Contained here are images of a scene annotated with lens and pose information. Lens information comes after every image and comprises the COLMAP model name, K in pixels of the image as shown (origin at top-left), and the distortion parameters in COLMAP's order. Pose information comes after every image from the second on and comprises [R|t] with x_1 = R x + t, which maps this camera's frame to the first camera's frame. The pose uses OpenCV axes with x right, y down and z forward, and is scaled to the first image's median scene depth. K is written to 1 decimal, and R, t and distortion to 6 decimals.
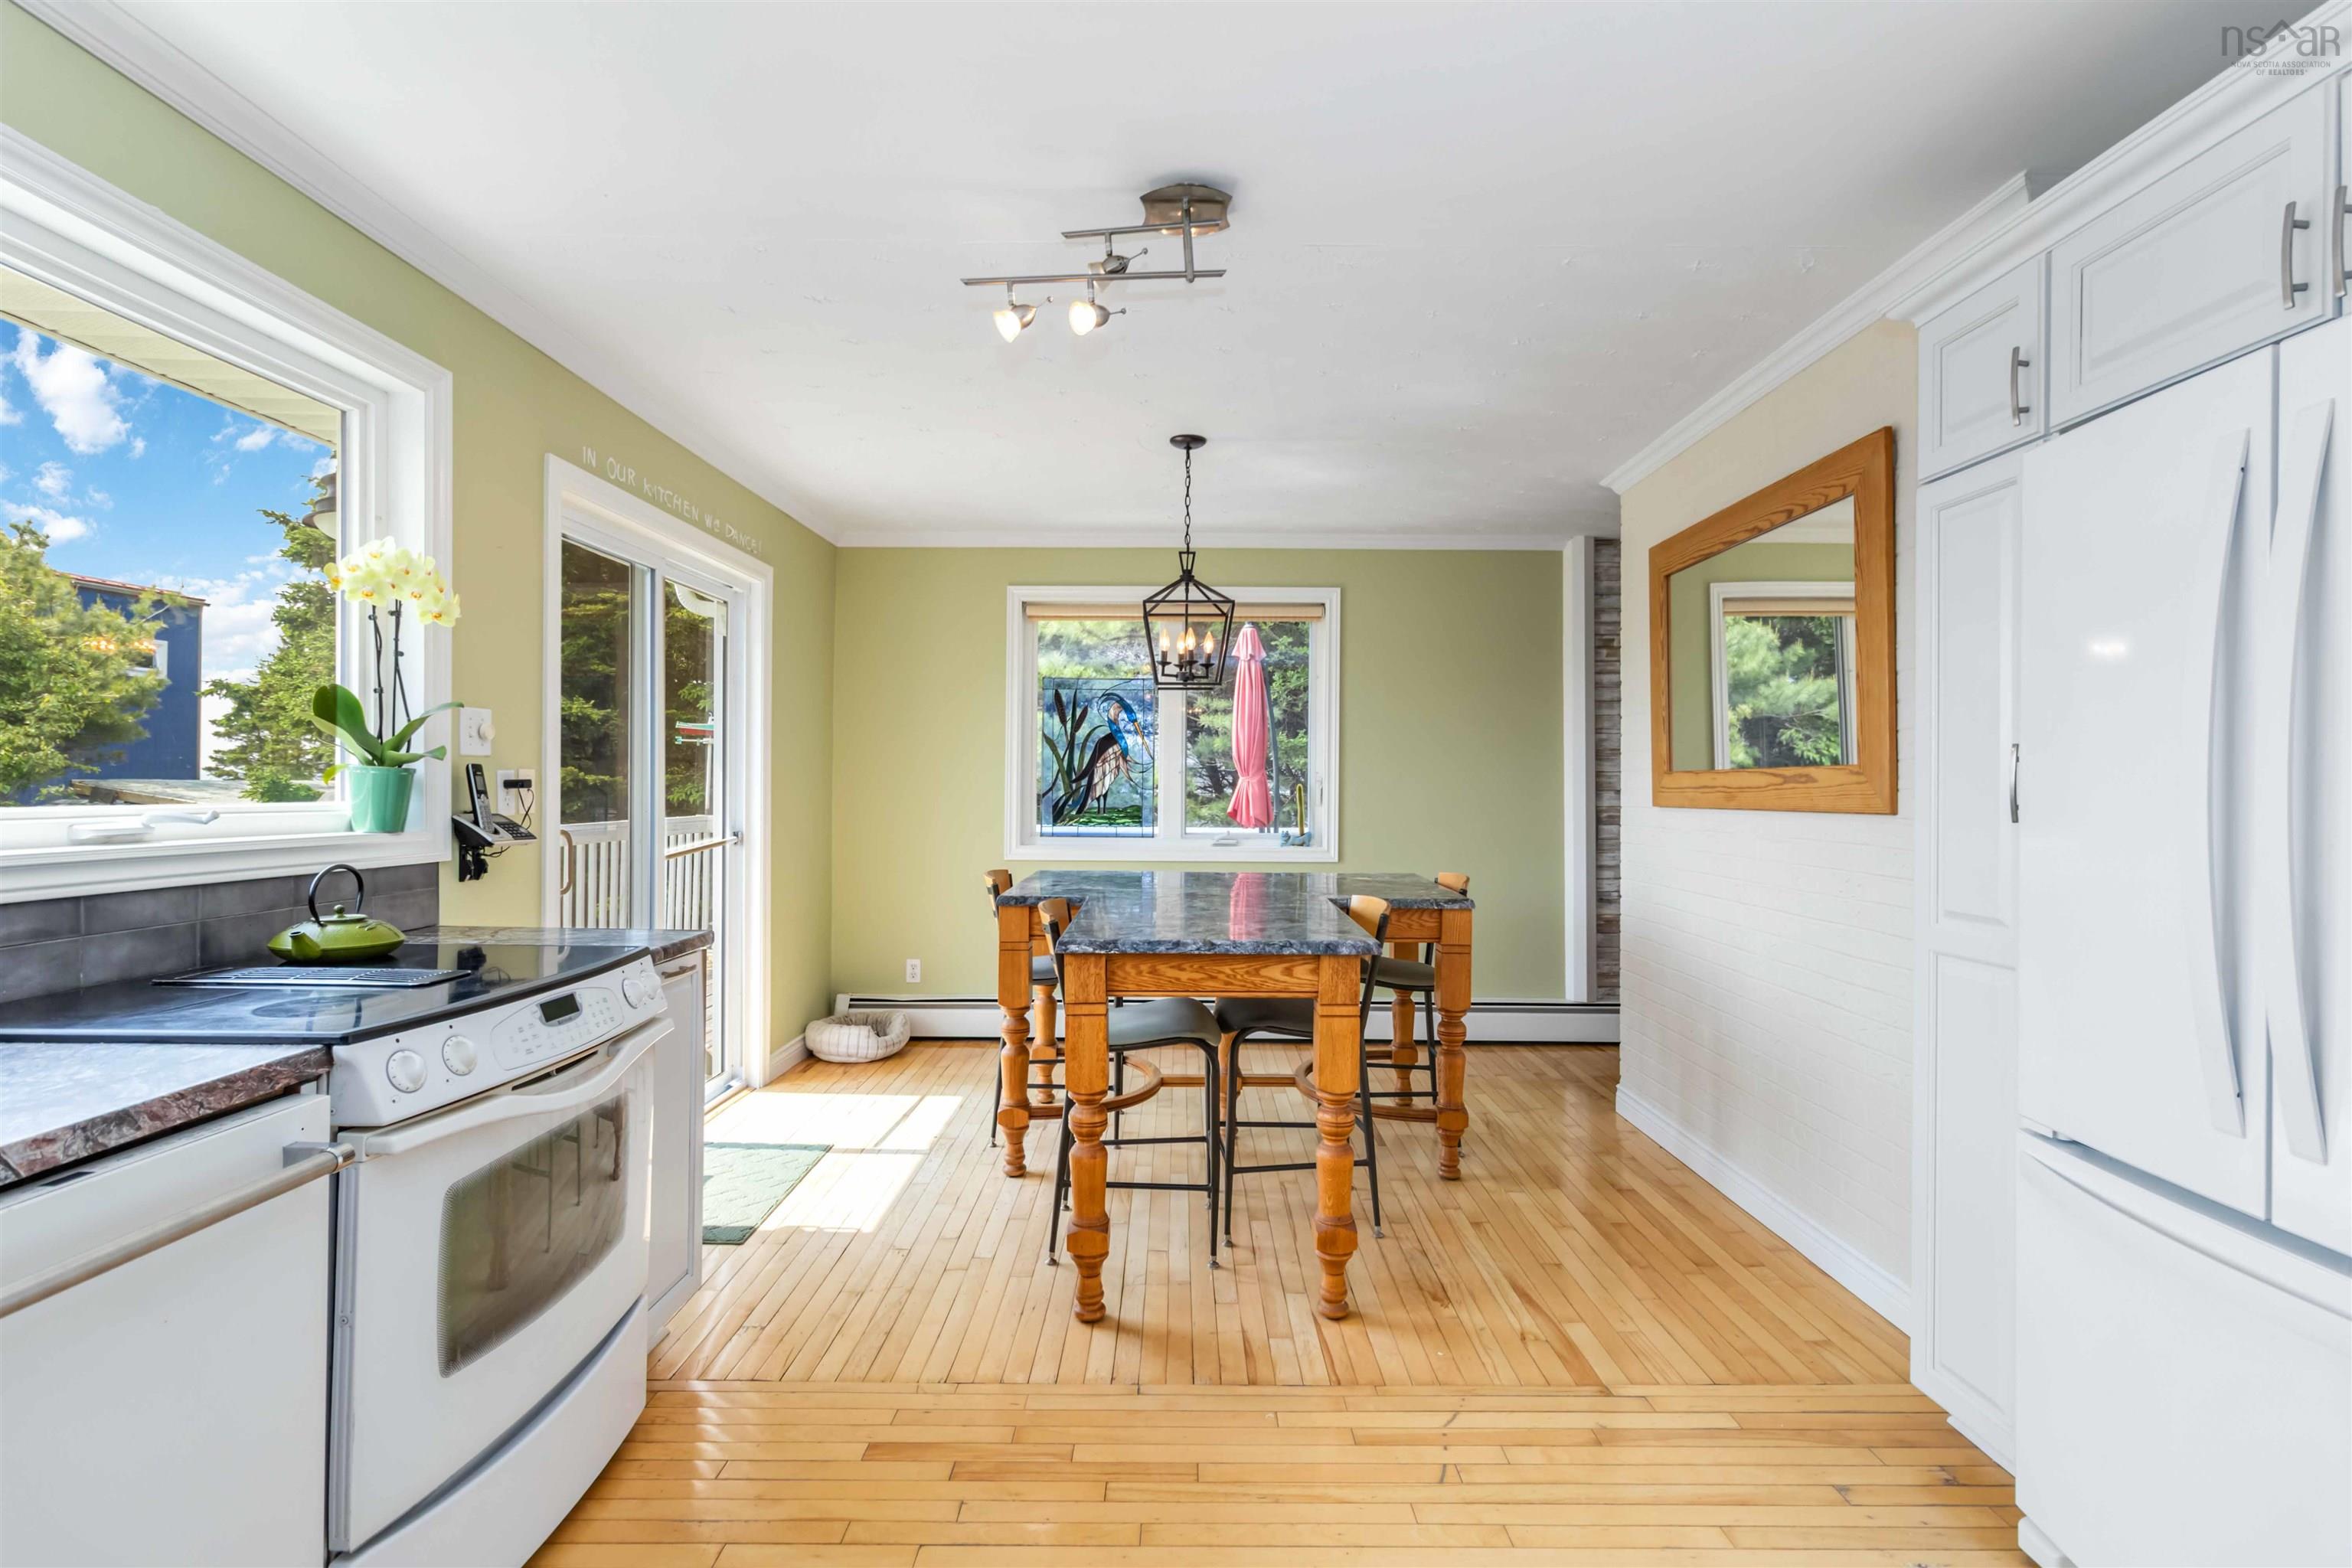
lens RADIAL K [[1105.7, 0, 1180.3], [0, 1105.7, 783.4], [0, 0, 1]] dist [-0.003058, 0.001399]
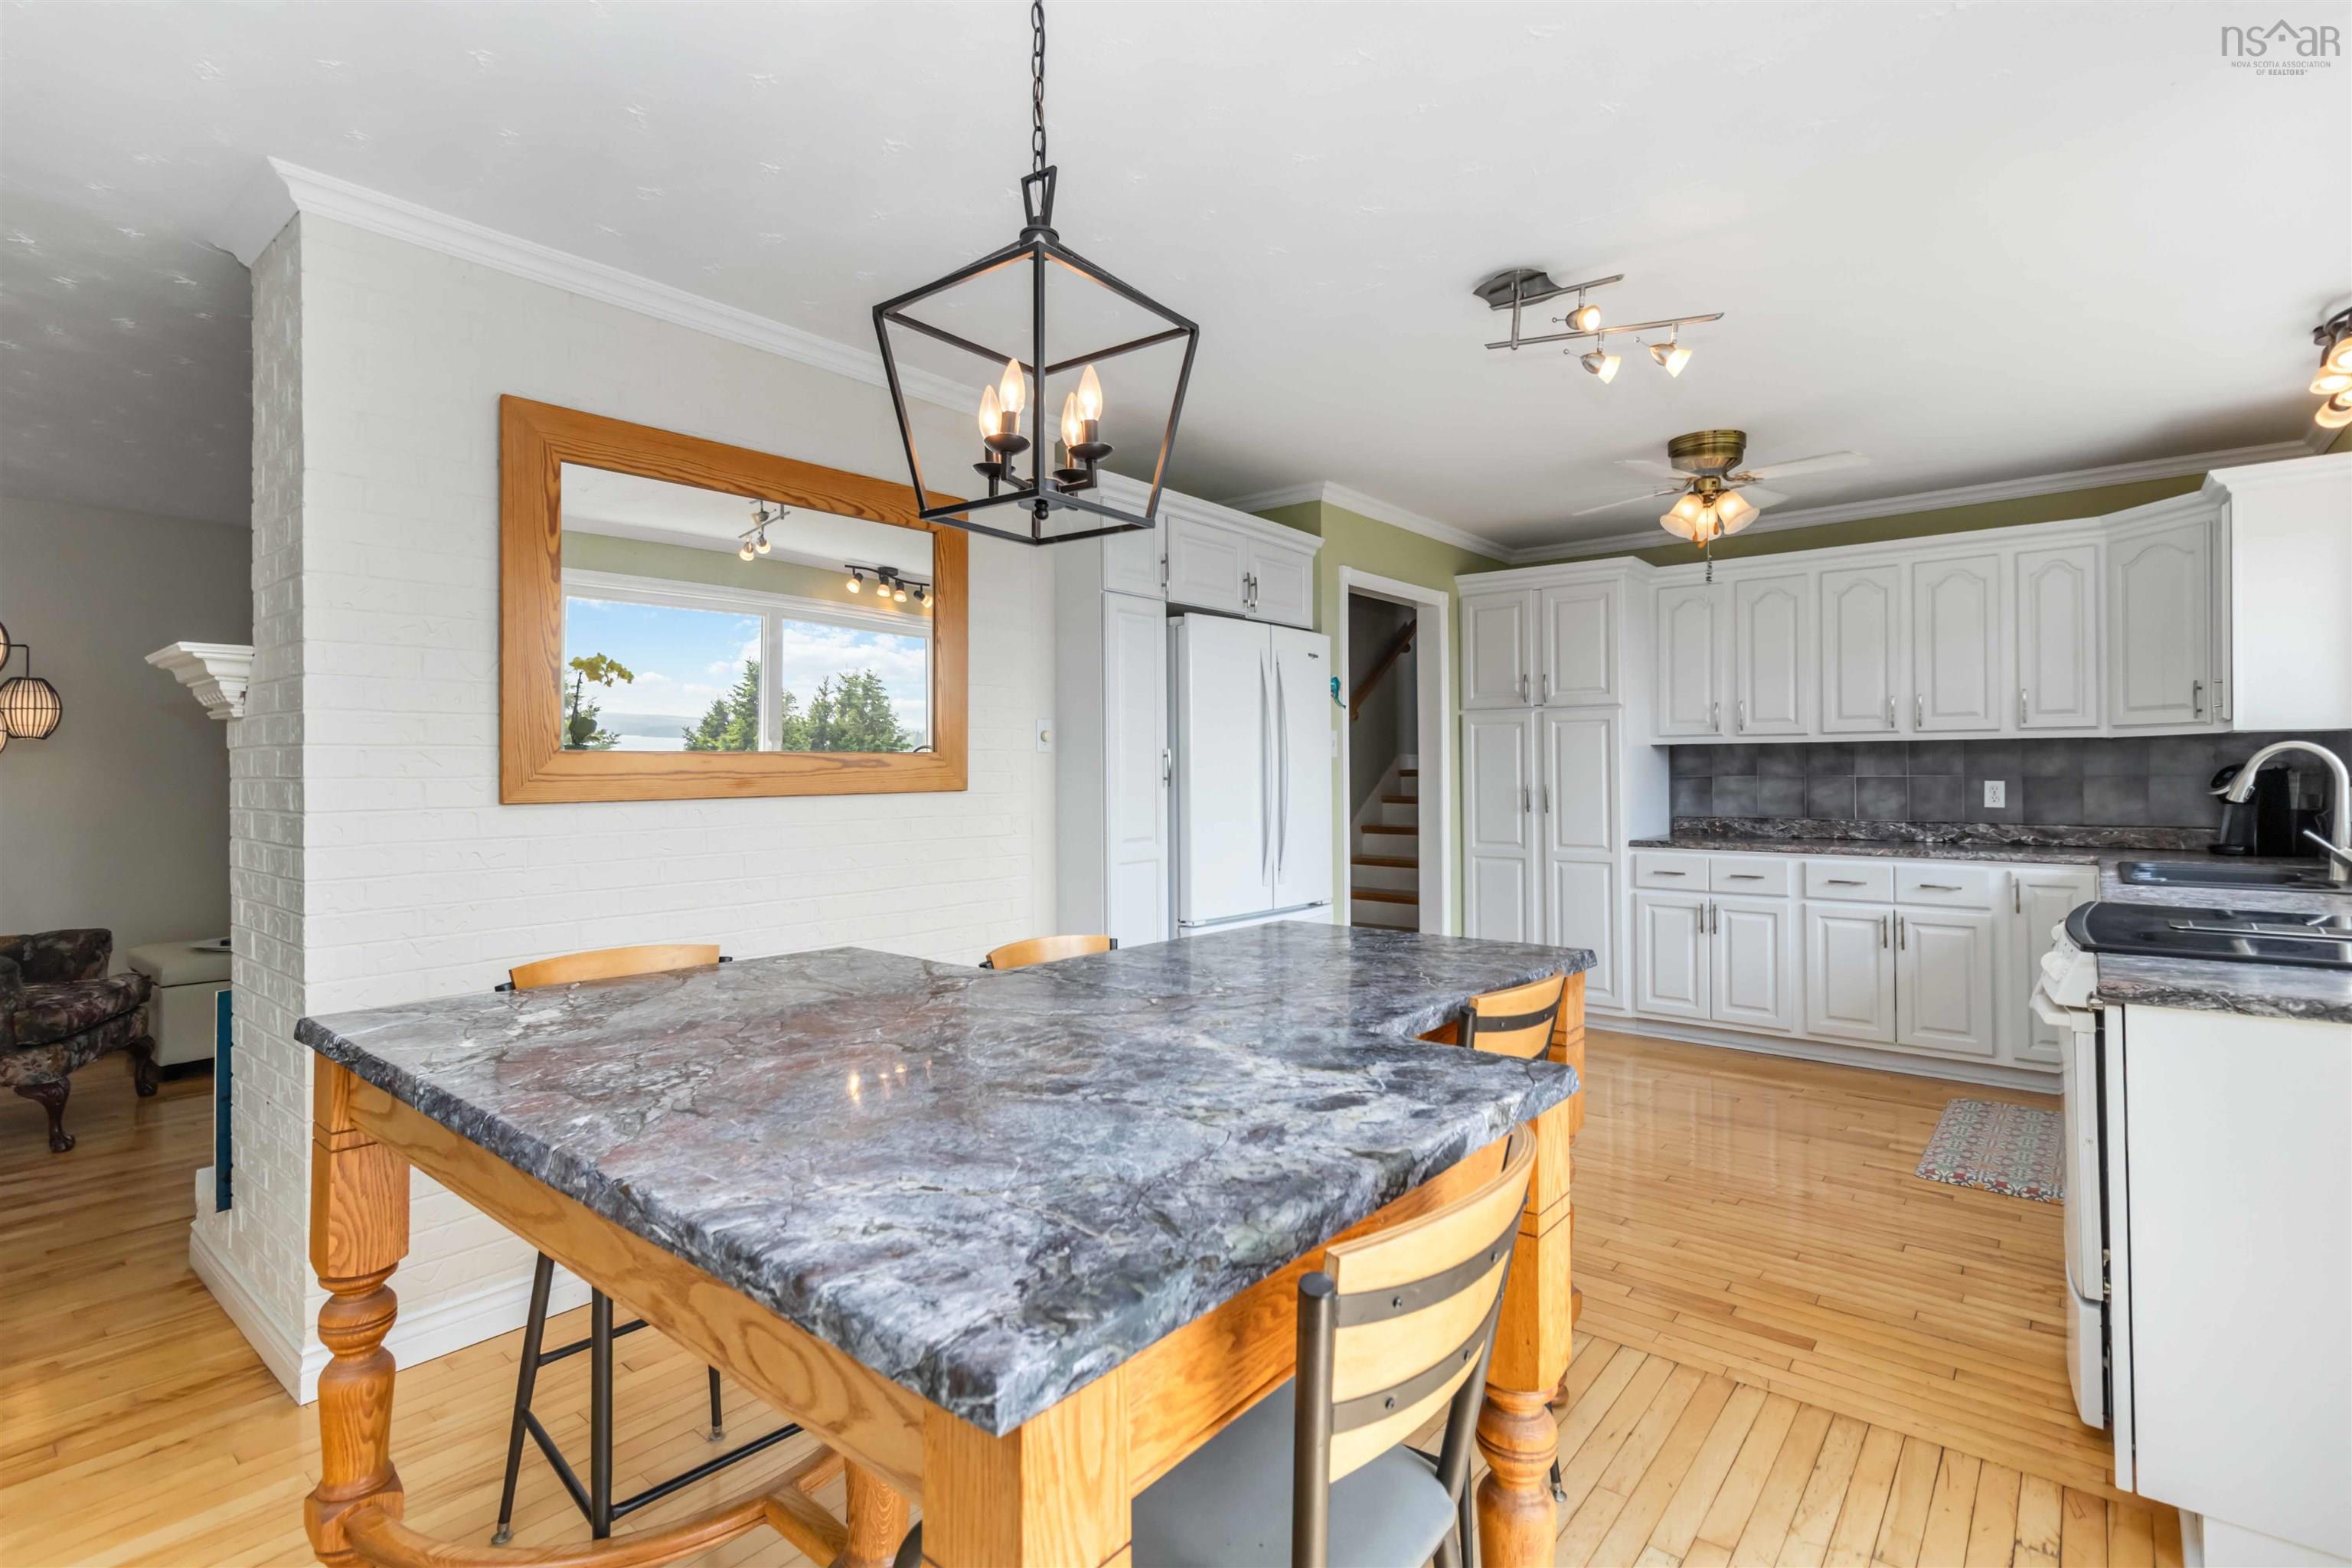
lens RADIAL K [[1105.7, 0, 1183.8], [0, 1105.7, 764.5], [0, 0, 1]] dist [-0.003058, 0.001399]
pose [[-0.772829, -0.000397, 0.634614, -0.442882], [-0.001278, 0.999999, -0.000932, -0.003294], [-0.634613, -0.001531, -0.772829, 2.023167]]
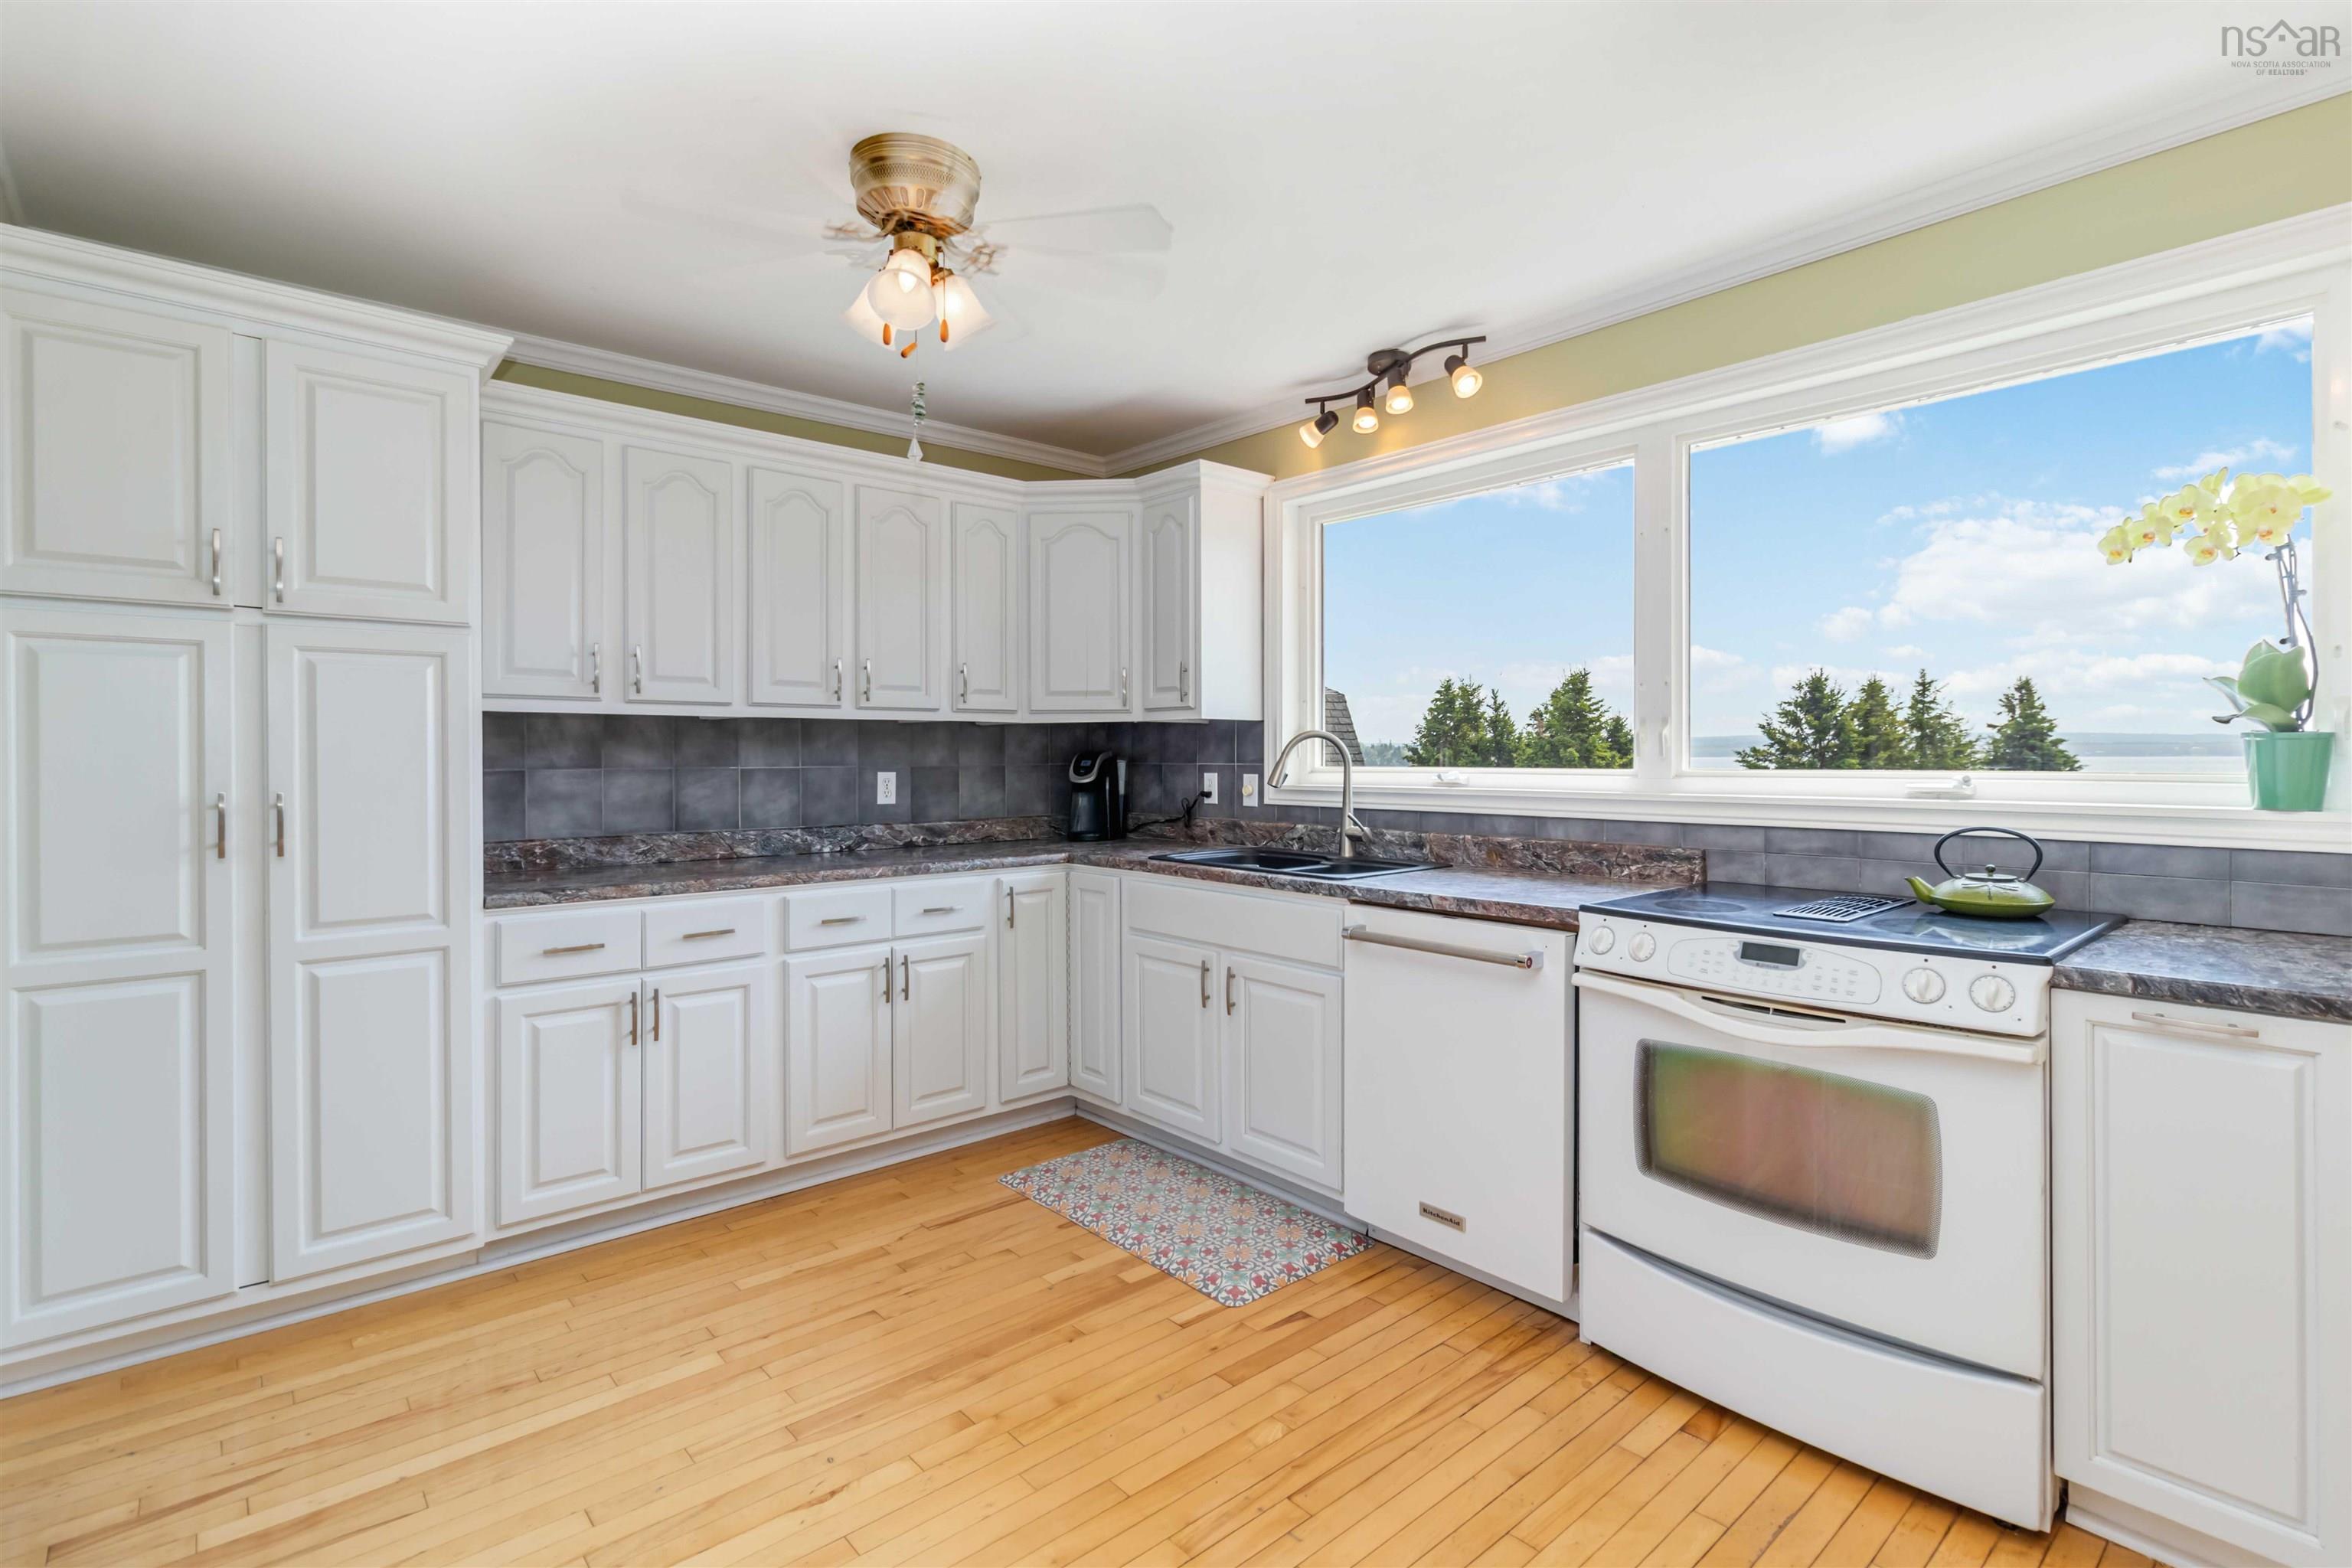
lens RADIAL K [[1105.7, 0, 1183.2], [0, 1105.7, 756.4], [0, 0, 1]] dist [-0.003058, 0.001399]
pose [[-0.749023, -0.004453, -0.662529, 0.458918], [-0.000336, 0.999980, -0.006342, 0.009668], [0.662544, -0.004528, -0.749009, 1.082042]]
